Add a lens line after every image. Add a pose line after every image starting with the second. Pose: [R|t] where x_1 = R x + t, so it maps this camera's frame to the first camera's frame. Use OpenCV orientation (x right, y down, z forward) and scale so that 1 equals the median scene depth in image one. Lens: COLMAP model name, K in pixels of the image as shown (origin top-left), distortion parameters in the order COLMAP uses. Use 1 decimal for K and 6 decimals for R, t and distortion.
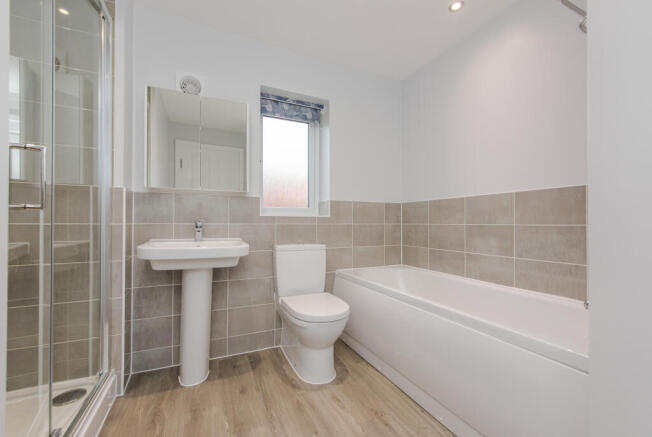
lens RADIAL K [[263.7, 0, 326.9], [0, 263.7, 217.2], [0, 0, 1]] dist [0.001010, 0.000410]
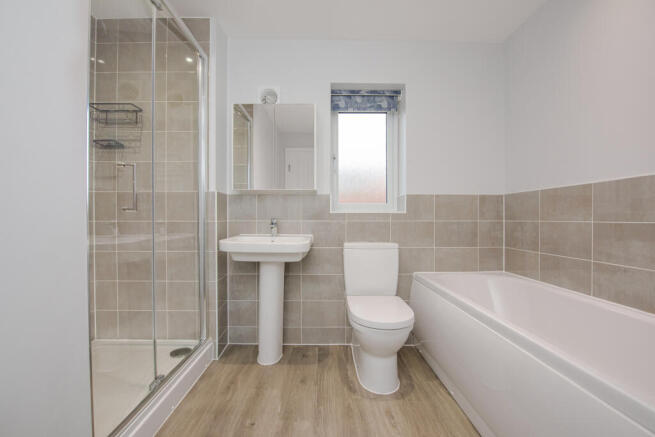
lens RADIAL K [[264.9, 0, 328.4], [0, 264.9, 217.2], [0, 0, 1]] dist [0.001010, 0.000410]
pose [[0.913840, -0.006332, -0.406026, 0.168414], [0.012011, 0.999862, 0.011440, -0.000498], [0.405898, -0.015331, 0.913790, 0.074008]]
